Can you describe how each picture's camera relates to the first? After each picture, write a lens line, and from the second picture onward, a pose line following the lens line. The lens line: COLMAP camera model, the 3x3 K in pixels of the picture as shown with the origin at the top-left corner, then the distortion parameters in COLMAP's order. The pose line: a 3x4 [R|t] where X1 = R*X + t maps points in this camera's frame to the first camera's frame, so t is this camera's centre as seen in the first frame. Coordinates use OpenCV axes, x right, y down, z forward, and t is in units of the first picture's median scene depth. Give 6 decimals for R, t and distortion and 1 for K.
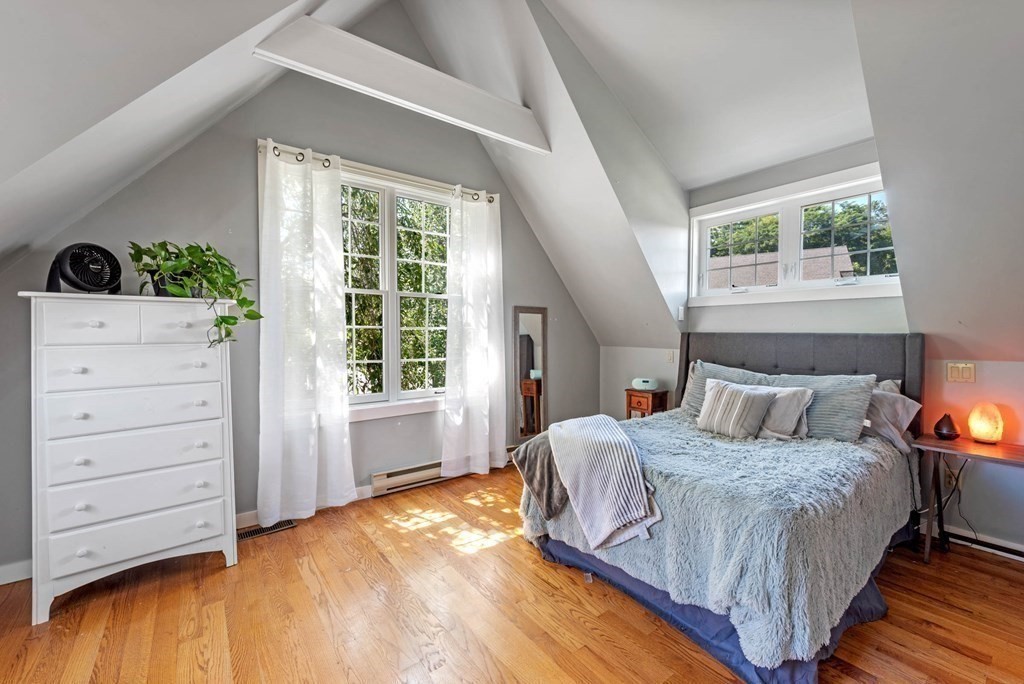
lens RADIAL K [[423.1, 0, 512.1], [0, 423.1, 337.3], [0, 0, 1]] dist [0.019062, -0.000012]
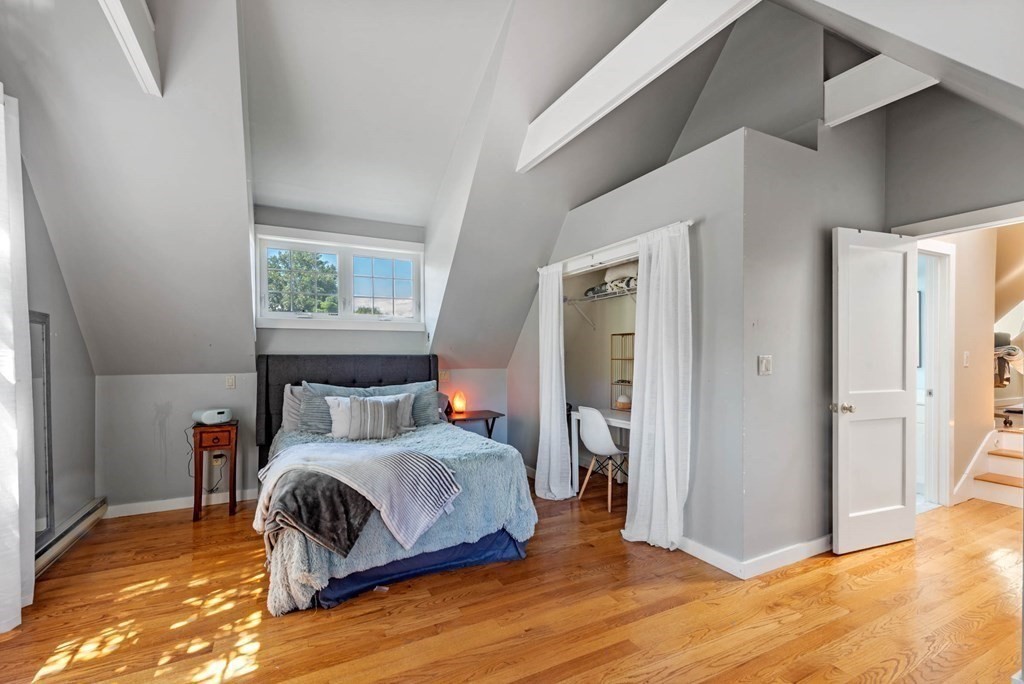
lens RADIAL K [[452.6, 0, 511.1], [0, 452.6, 350.6], [0, 0, 1]] dist [-0.000071, 0.000001]
pose [[0.161777, 0.002661, 0.986824, -0.685401], [0.015006, 0.999874, -0.005156, -0.009326], [-0.986713, 0.015642, 0.161716, 0.391373]]
